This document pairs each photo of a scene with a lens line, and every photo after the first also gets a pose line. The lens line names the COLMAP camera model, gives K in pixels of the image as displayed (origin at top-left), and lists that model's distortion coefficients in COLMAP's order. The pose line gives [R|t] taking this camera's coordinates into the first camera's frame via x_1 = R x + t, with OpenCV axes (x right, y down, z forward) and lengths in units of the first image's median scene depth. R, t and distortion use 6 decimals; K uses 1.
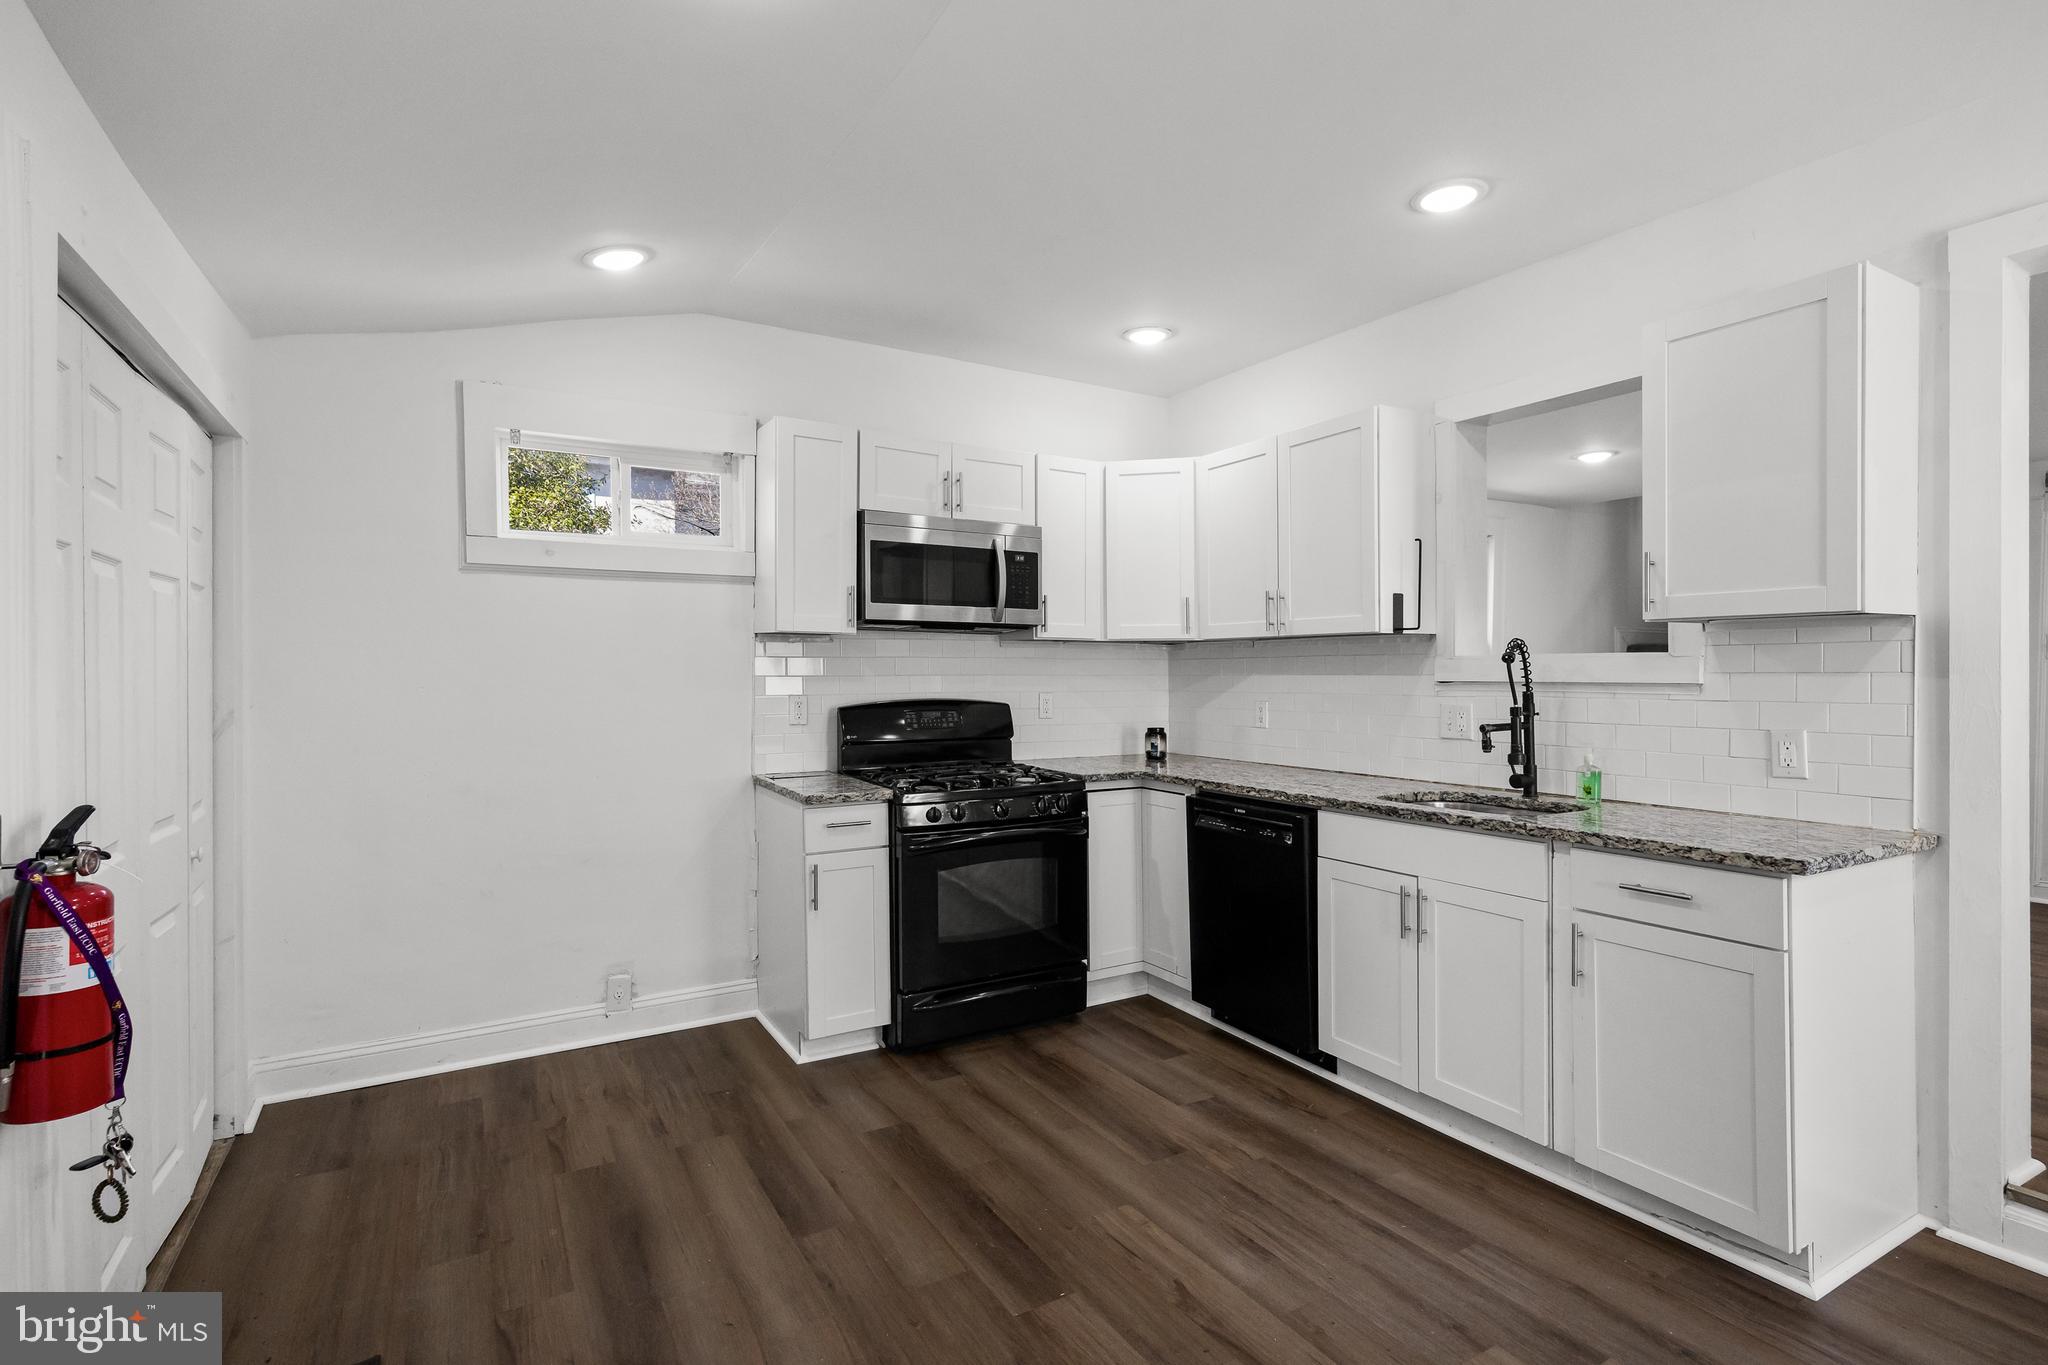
lens RADIAL K [[966.4, 0, 1029.2], [0, 966.4, 669.5], [0, 0, 1]] dist [-0.001136, 0.000848]
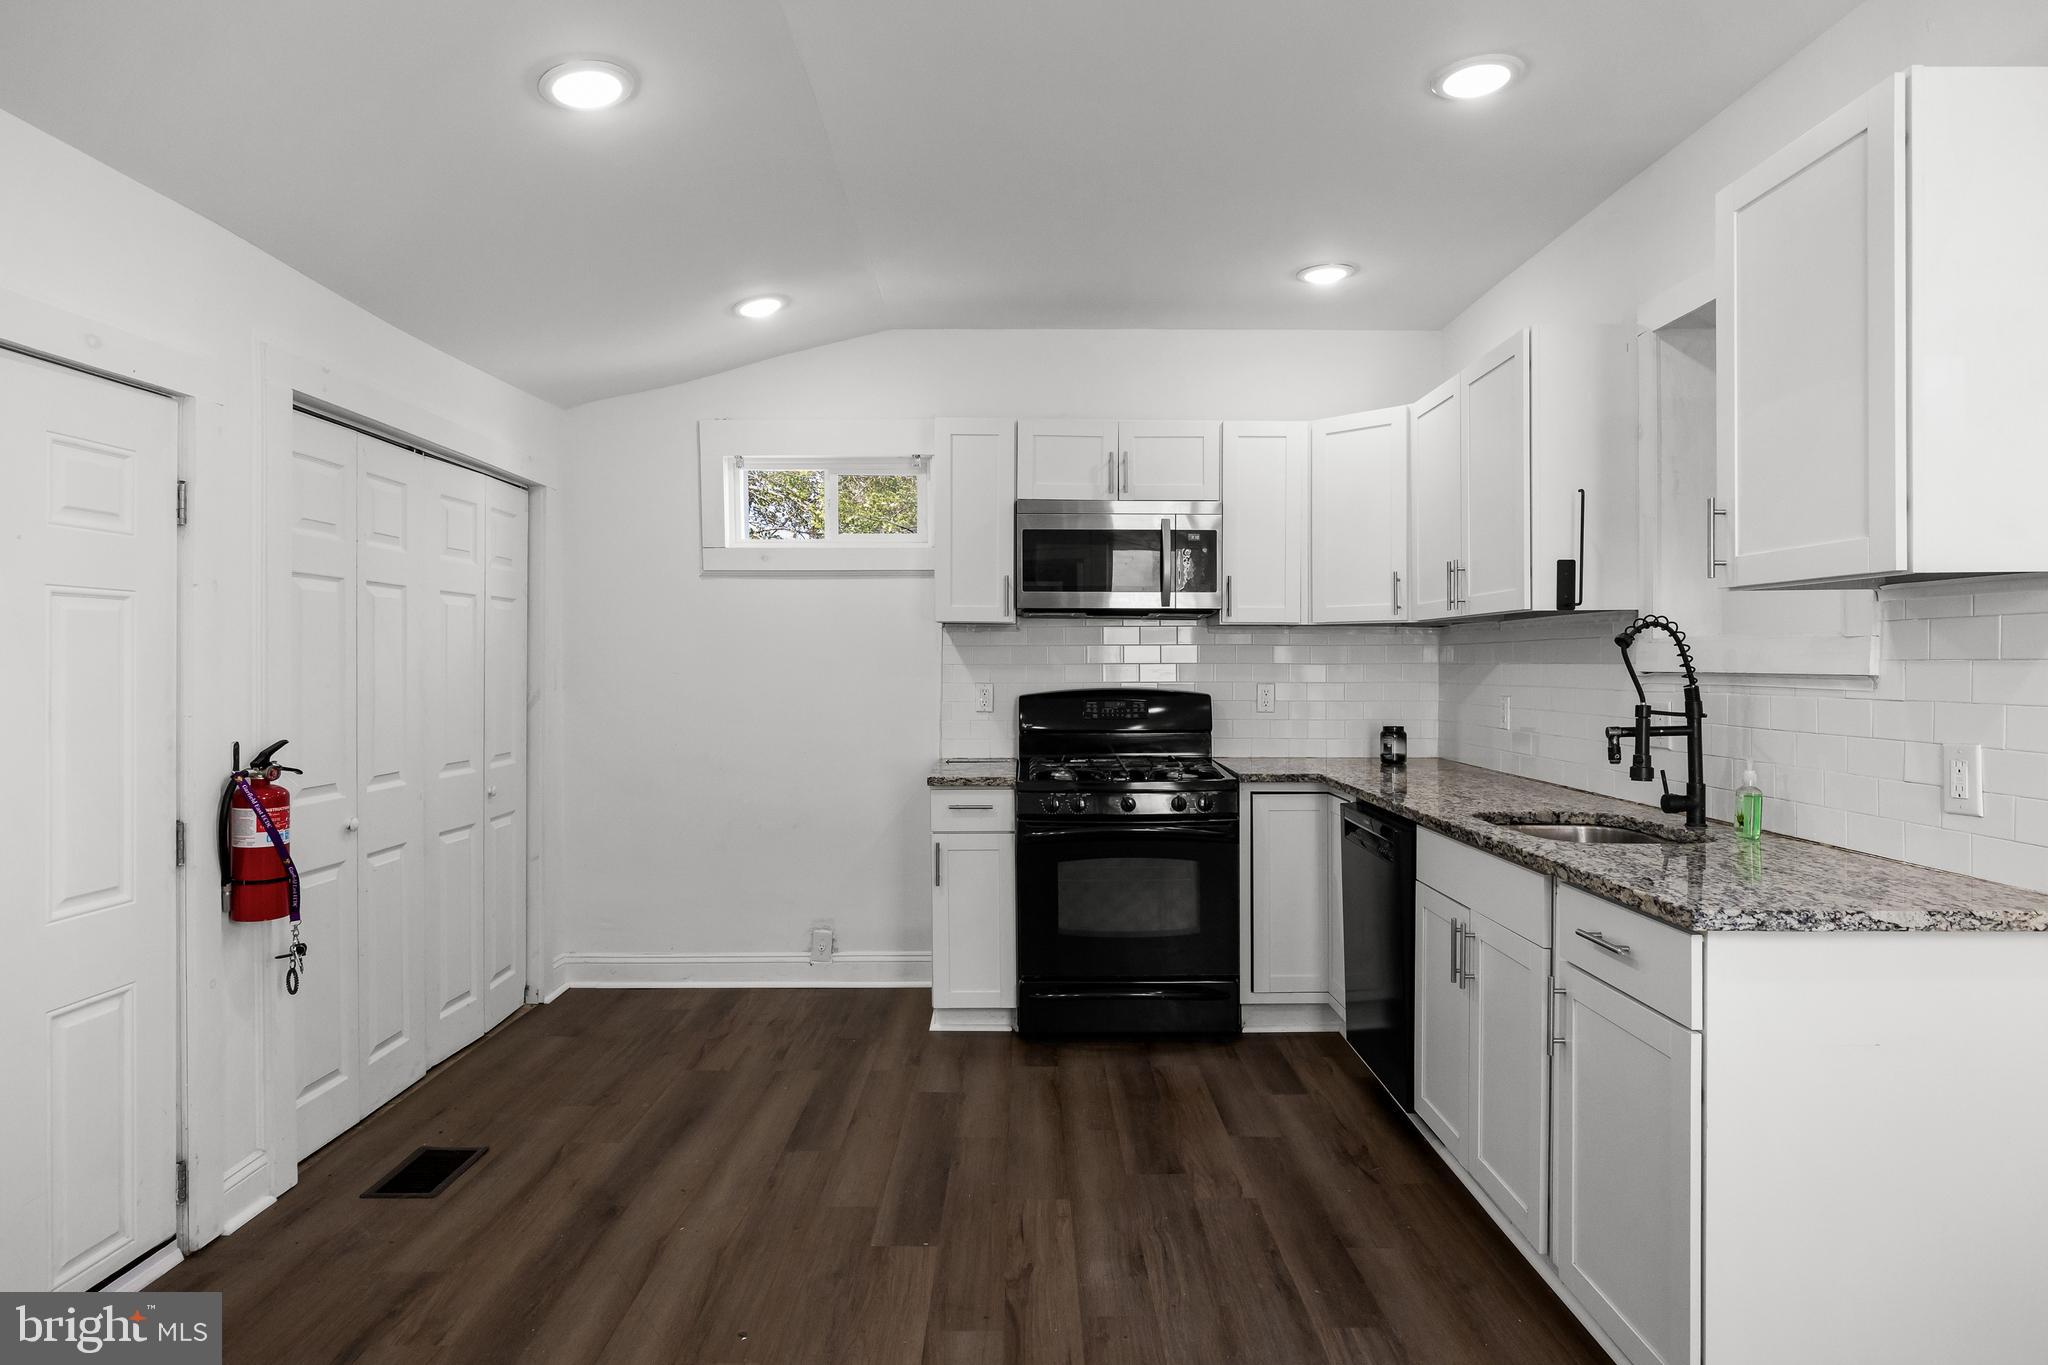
lens RADIAL K [[1114.0, 0, 1036.1], [0, 1114.0, 662.1], [0, 0, 1]] dist [-0.014224, 0.000546]
pose [[0.865589, -0.000370, -0.500756, 0.498785], [0.001285, 0.999998, 0.001483, 0.002868], [0.500754, -0.001927, 0.865587, 0.003231]]
